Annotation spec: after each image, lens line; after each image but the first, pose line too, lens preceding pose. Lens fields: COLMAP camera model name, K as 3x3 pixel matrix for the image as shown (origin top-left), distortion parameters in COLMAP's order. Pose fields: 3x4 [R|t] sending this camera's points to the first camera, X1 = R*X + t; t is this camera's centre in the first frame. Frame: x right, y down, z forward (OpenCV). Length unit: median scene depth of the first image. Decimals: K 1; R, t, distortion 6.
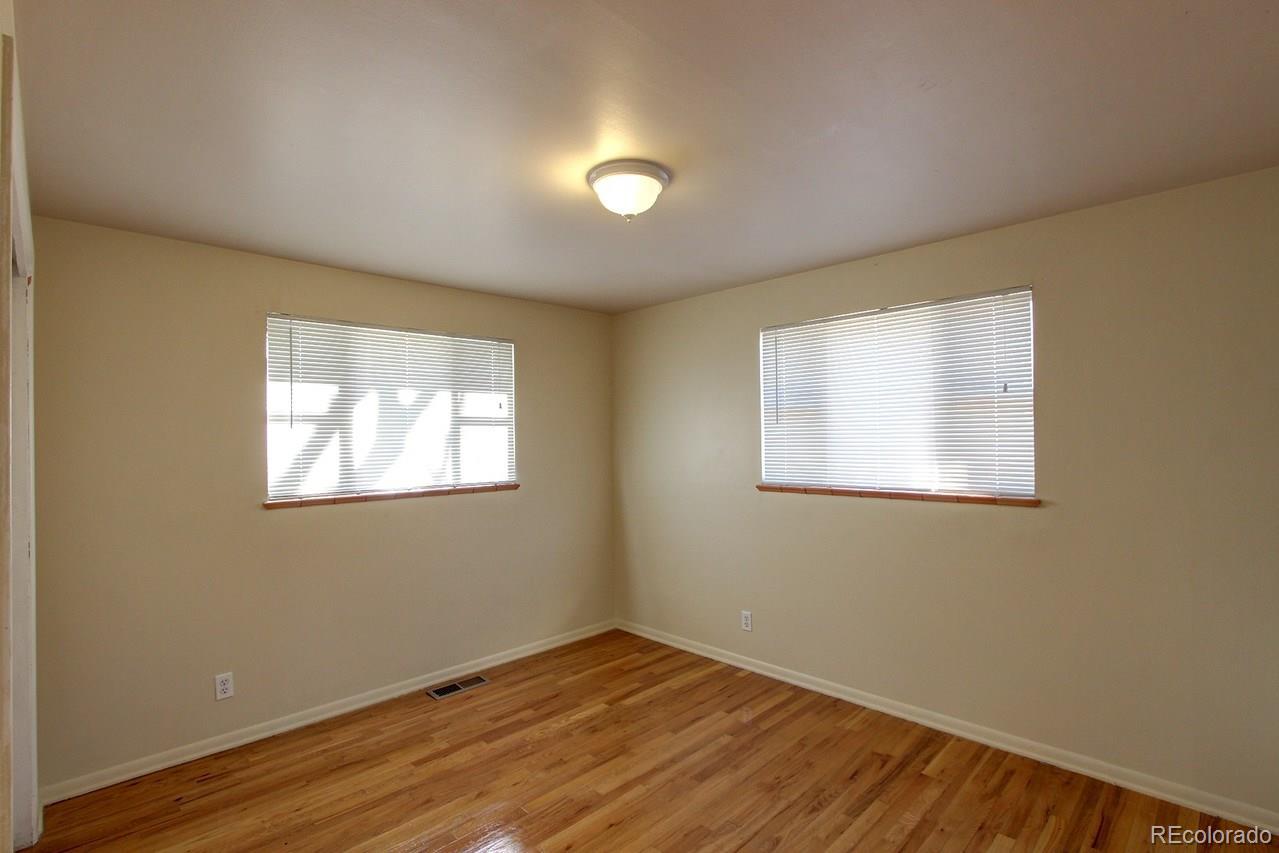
lens RADIAL K [[606.9, 0, 641.7], [0, 606.9, 432.0], [0, 0, 1]] dist [-0.015021, 0.000815]
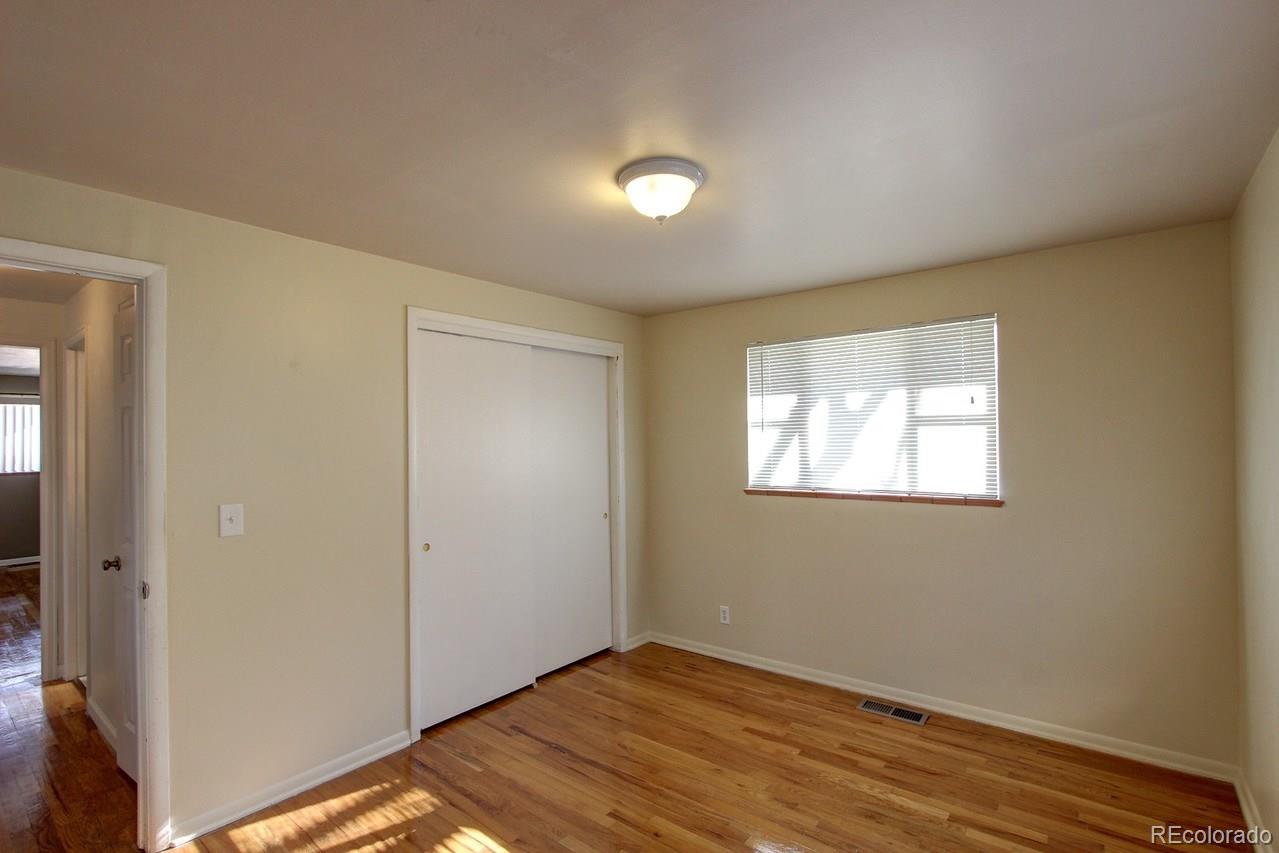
lens RADIAL K [[606.9, 0, 641.7], [0, 606.9, 432.0], [0, 0, 1]] dist [-0.015021, 0.000815]
pose [[0.113070, 0.003424, -0.993581, 0.608137], [0.022271, 0.999734, 0.005980, -0.018706], [0.993337, -0.022804, 0.112964, 0.566916]]
